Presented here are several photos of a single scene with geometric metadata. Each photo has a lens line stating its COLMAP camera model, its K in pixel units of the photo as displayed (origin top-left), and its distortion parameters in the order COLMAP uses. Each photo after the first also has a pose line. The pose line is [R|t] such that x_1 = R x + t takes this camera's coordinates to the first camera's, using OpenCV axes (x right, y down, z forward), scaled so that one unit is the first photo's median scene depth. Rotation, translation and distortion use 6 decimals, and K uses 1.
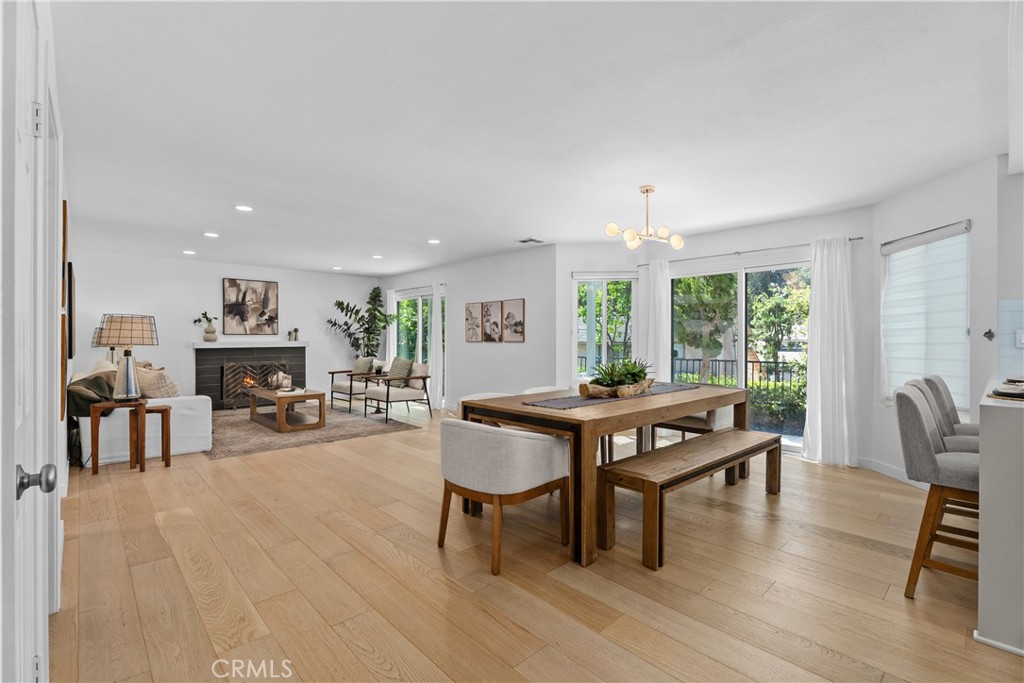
lens RADIAL K [[457.6, 0, 505.8], [0, 457.6, 342.7], [0, 0, 1]] dist [-0.000029, -0.000284]
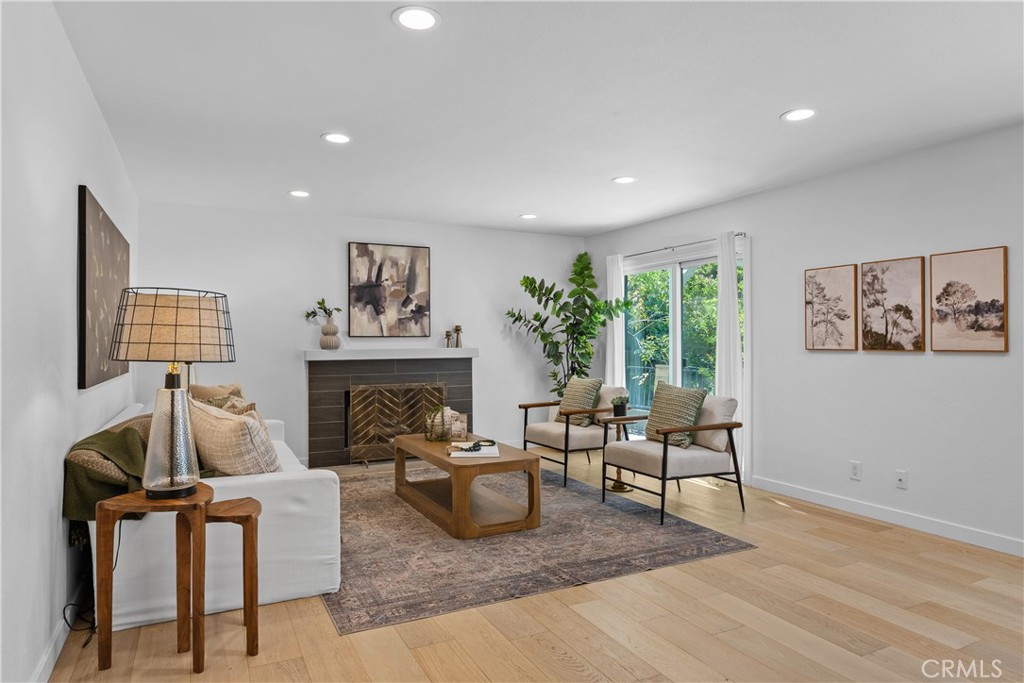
lens RADIAL K [[613.4, 0, 496.4], [0, 613.4, 343.5], [0, 0, 1]] dist [-0.004646, 0.003692]
pose [[0.956664, -0.000980, -0.291193, -0.211069], [-0.000910, 0.999979, -0.006353, -0.004796], [0.291194, 0.006342, 0.956643, 0.307286]]
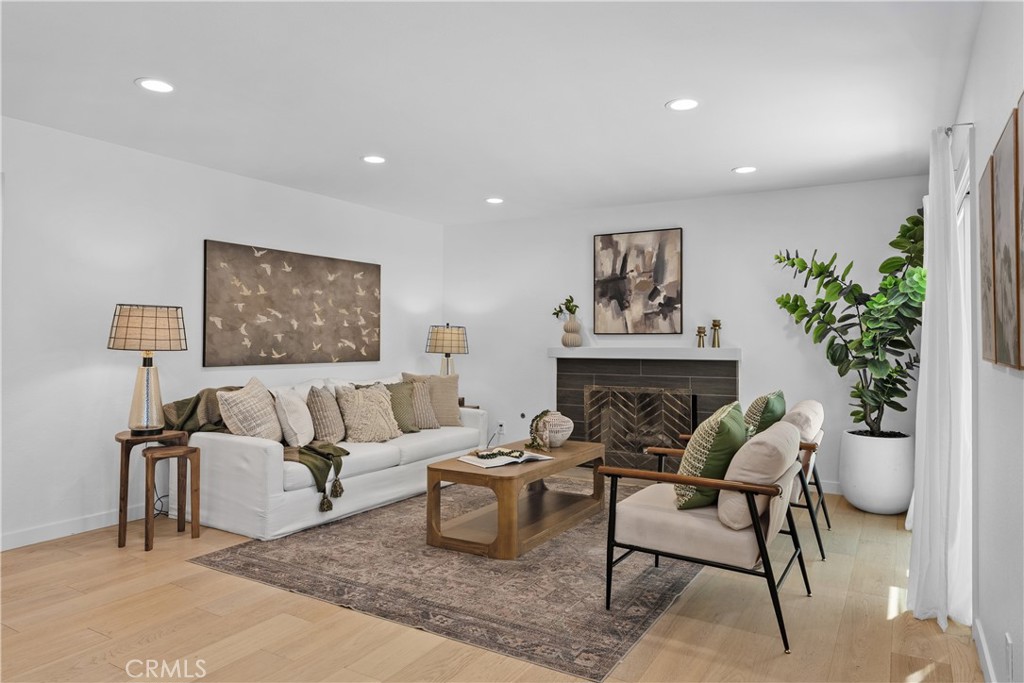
lens RADIAL K [[649.5, 0, 516.6], [0, 649.5, 335.3], [0, 0, 1]] dist [-0.007677, -0.001023]
pose [[0.280681, -0.004947, -0.959788, 0.135044], [-0.013902, 0.999861, -0.009219, -0.008388], [0.959700, 0.015930, 0.280573, 0.710940]]
